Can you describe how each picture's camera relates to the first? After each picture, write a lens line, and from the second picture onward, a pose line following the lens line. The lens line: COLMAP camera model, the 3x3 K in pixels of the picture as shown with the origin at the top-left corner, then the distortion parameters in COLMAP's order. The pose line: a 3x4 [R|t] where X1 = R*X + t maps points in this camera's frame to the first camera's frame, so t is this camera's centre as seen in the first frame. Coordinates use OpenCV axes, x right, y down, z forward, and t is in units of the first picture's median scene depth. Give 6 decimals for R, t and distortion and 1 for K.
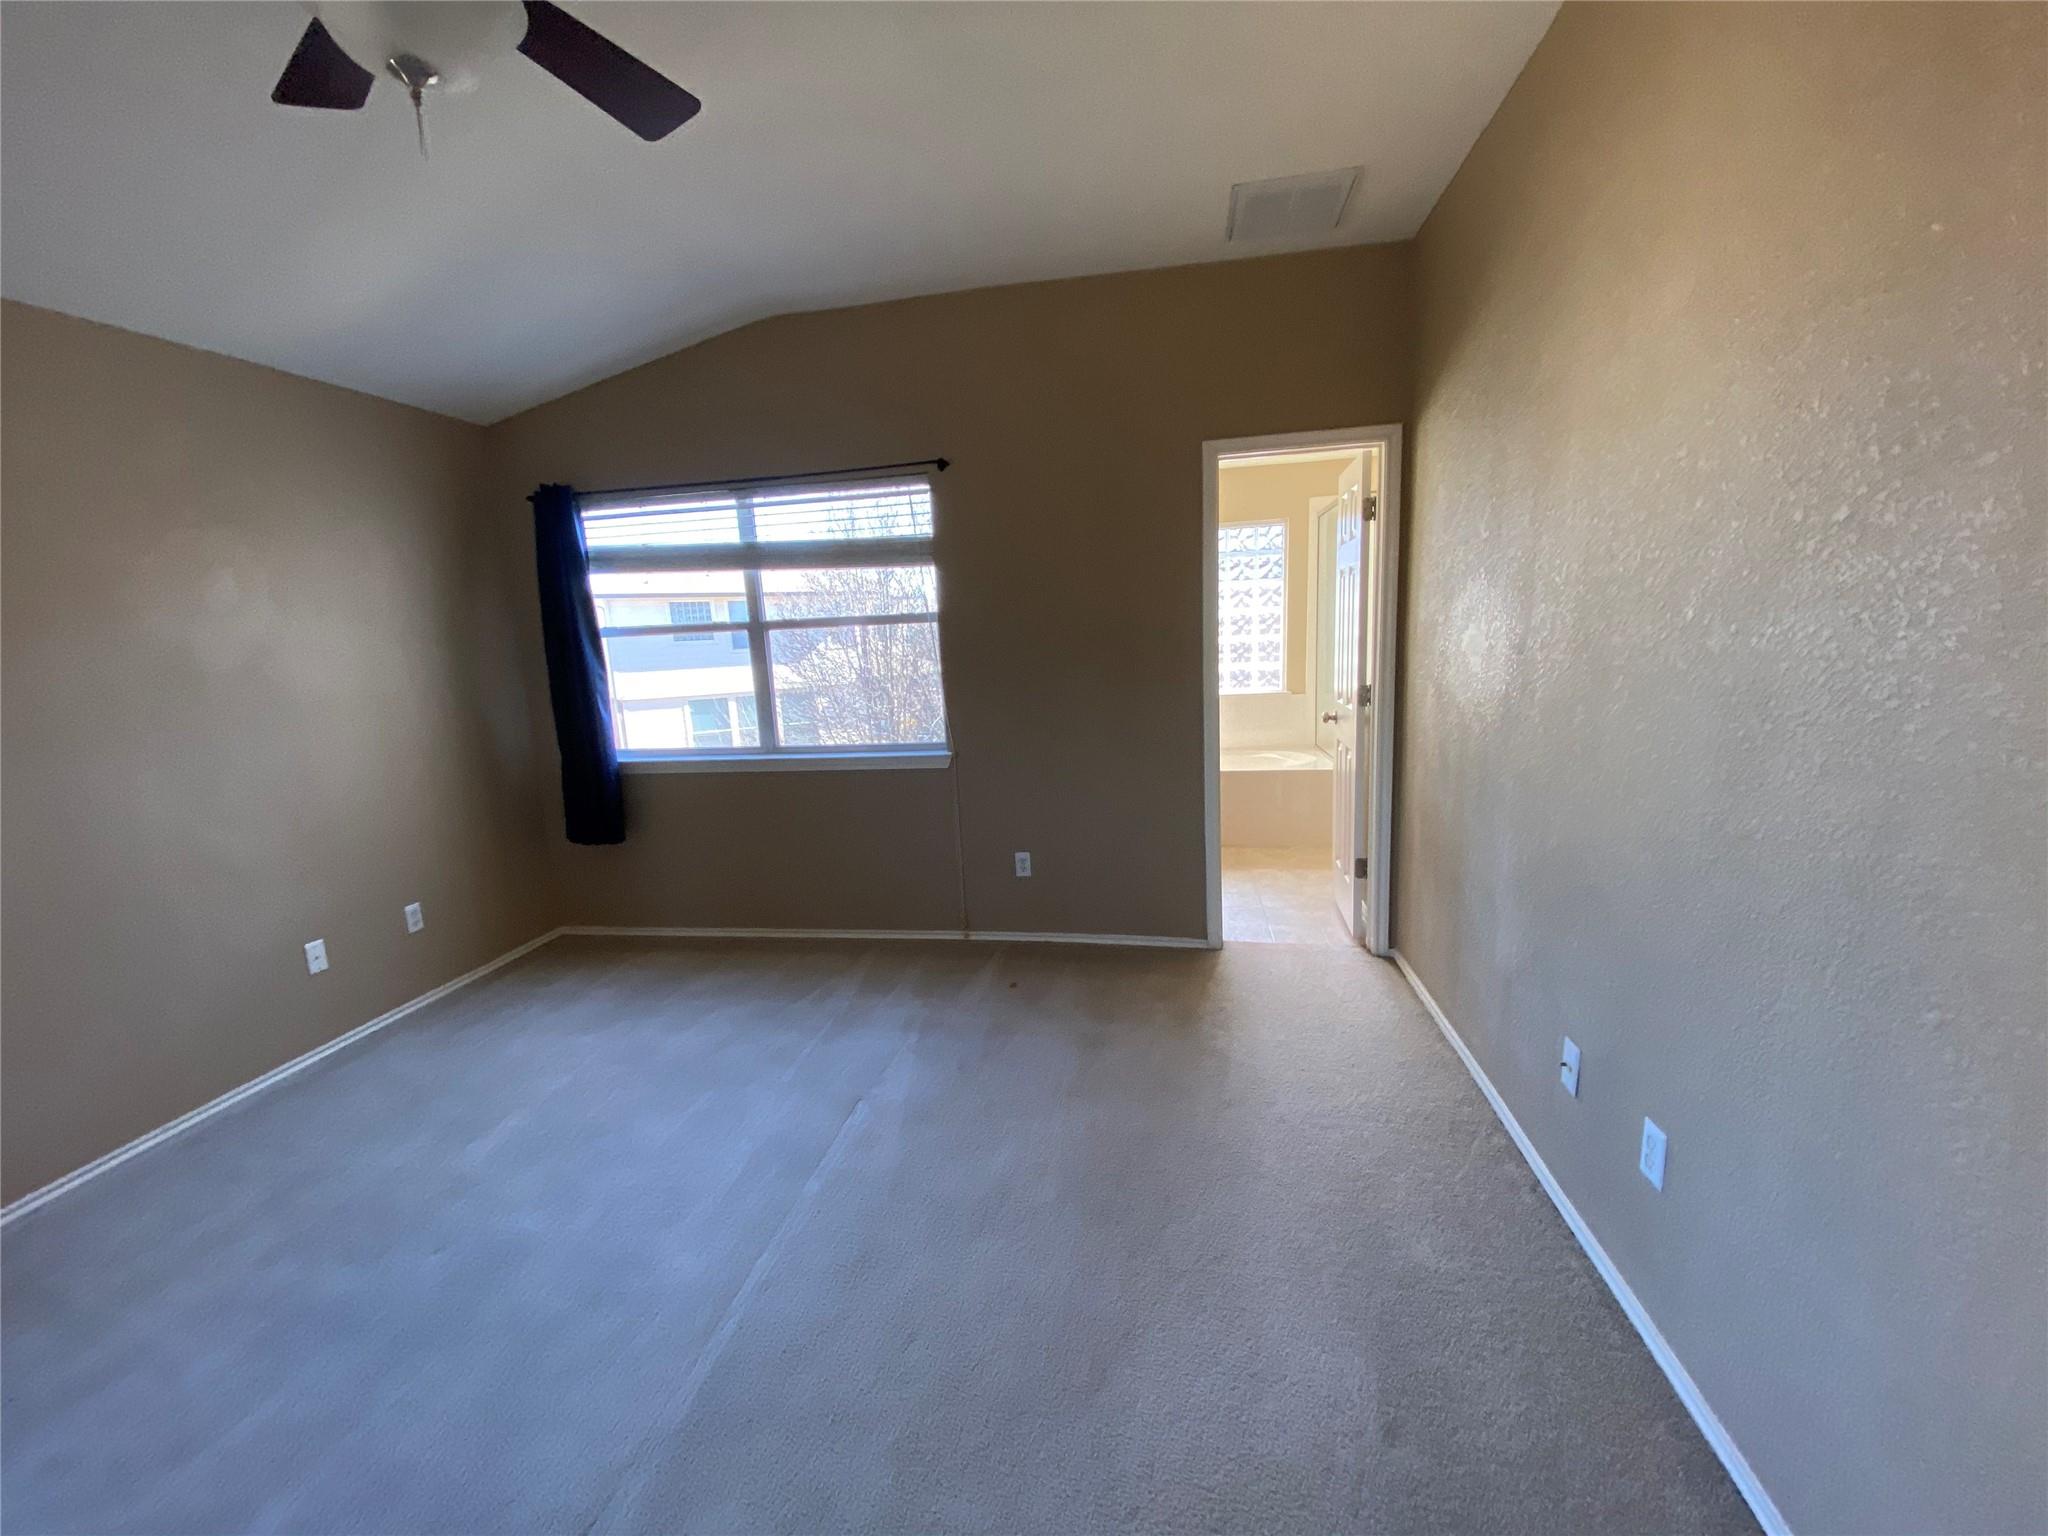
lens RADIAL K [[847.1, 0, 1009.7], [0, 847.1, 765.4], [0, 0, 1]] dist [-0.007475, -0.005171]
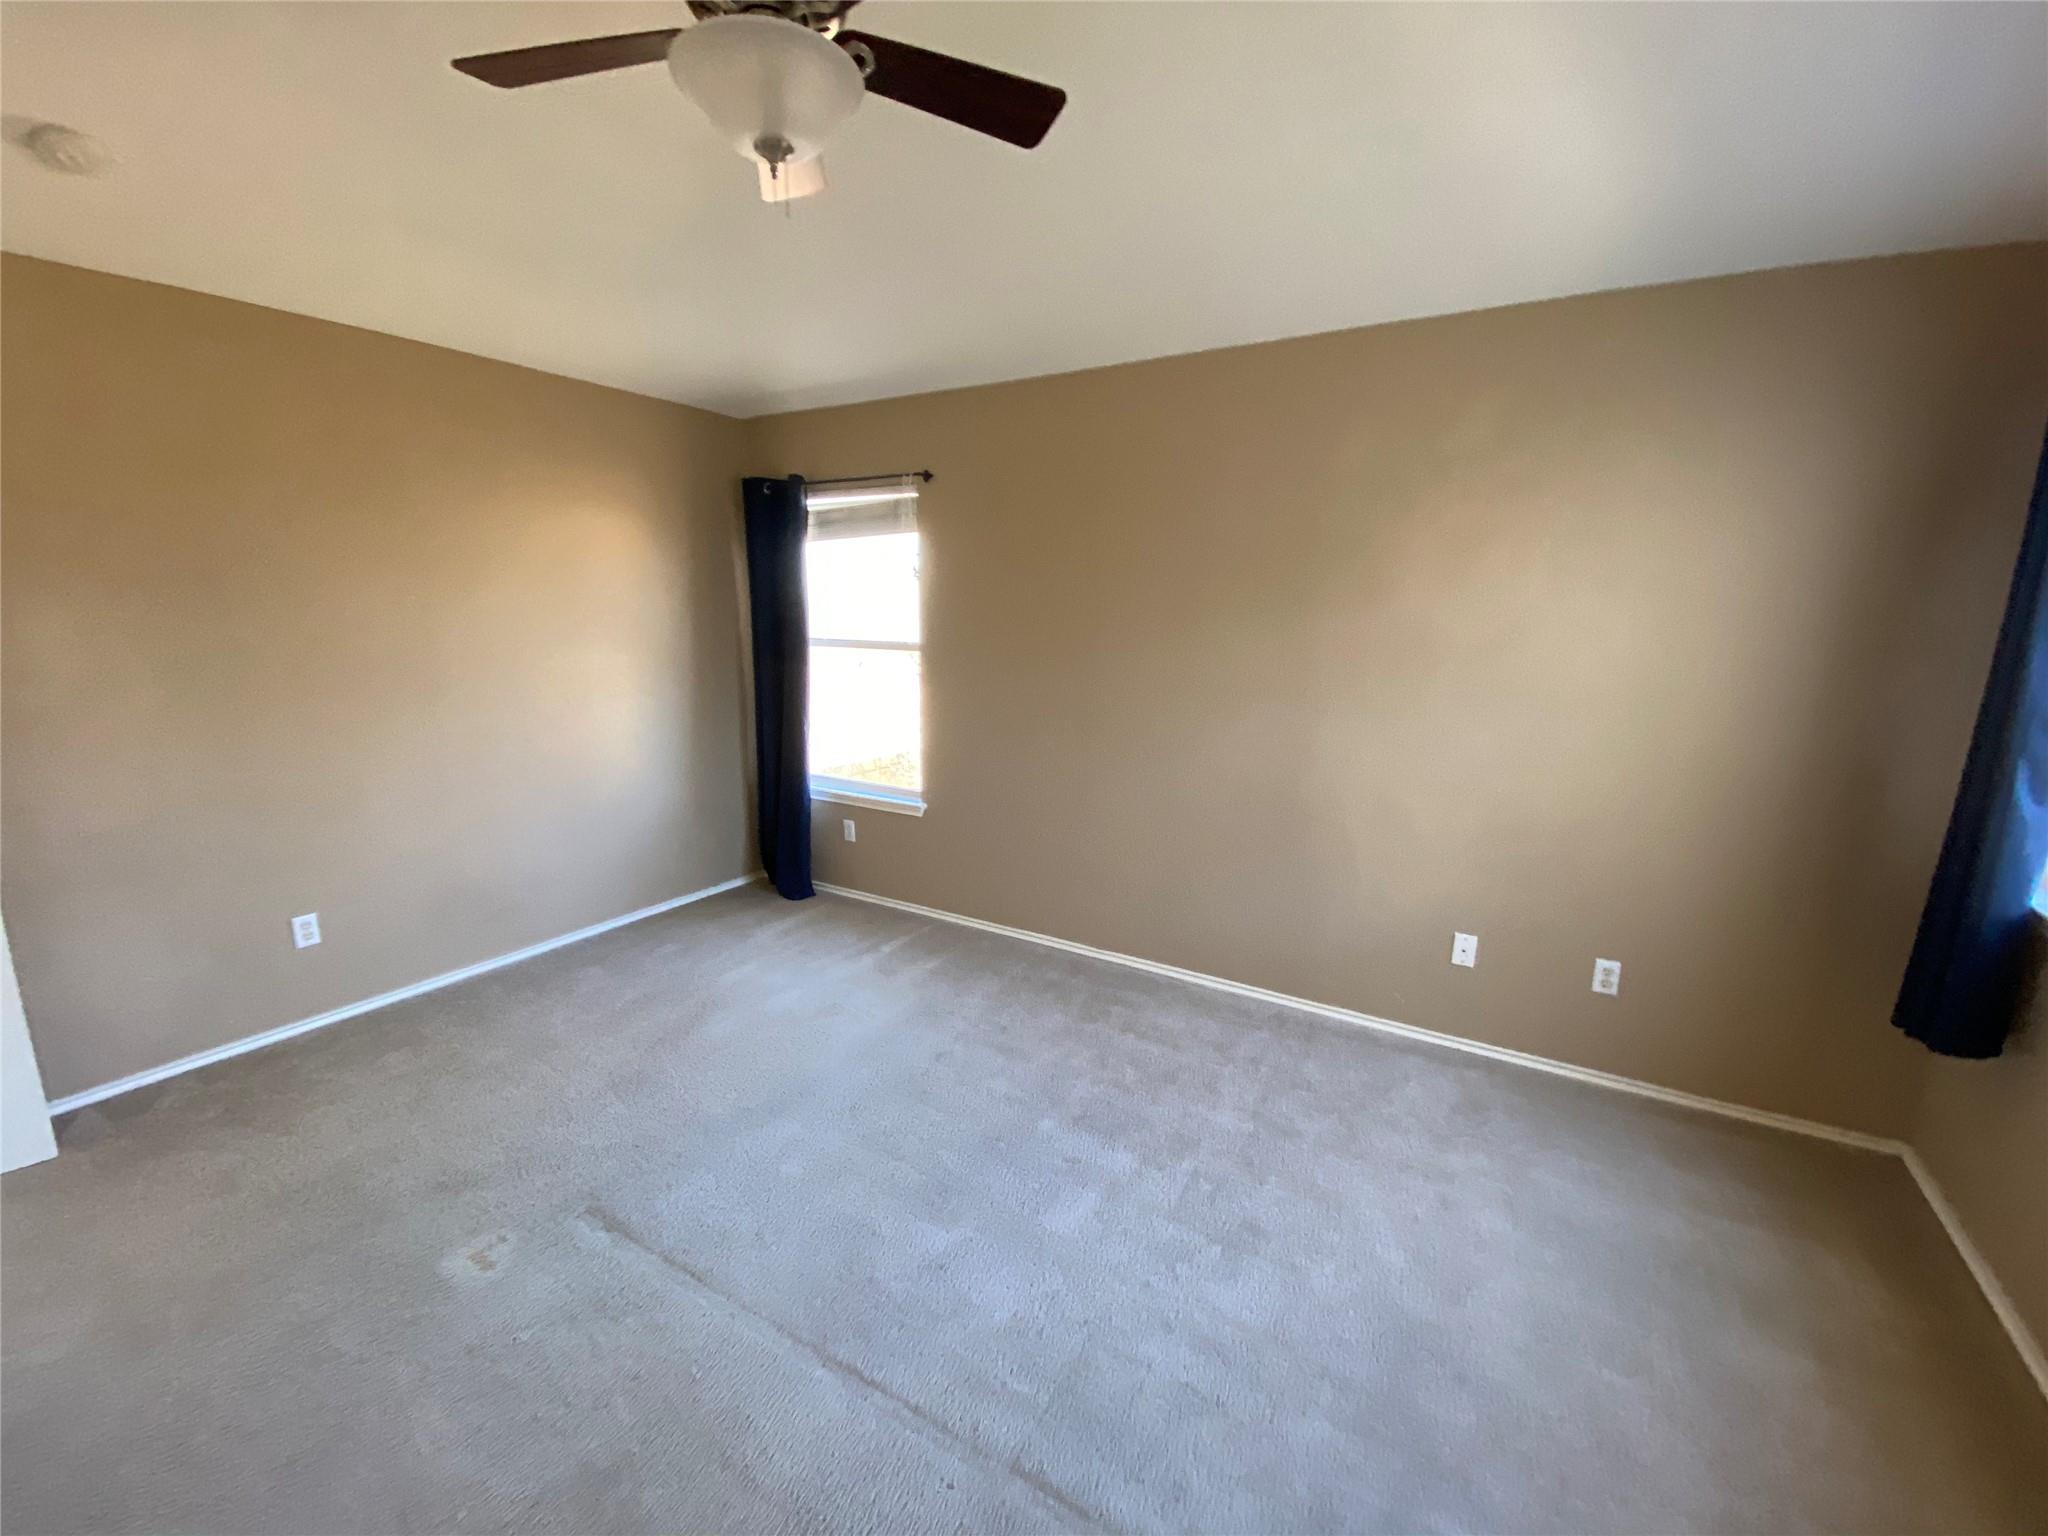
lens RADIAL K [[847.1, 0, 1065.3], [0, 847.1, 779.8], [0, 0, 1]] dist [-0.007475, -0.005171]
pose [[-0.353615, 0.233629, -0.905745, 0.115442], [-0.144630, 0.943005, 0.299705, -0.123255], [0.924142, 0.236978, -0.299671, 0.558270]]
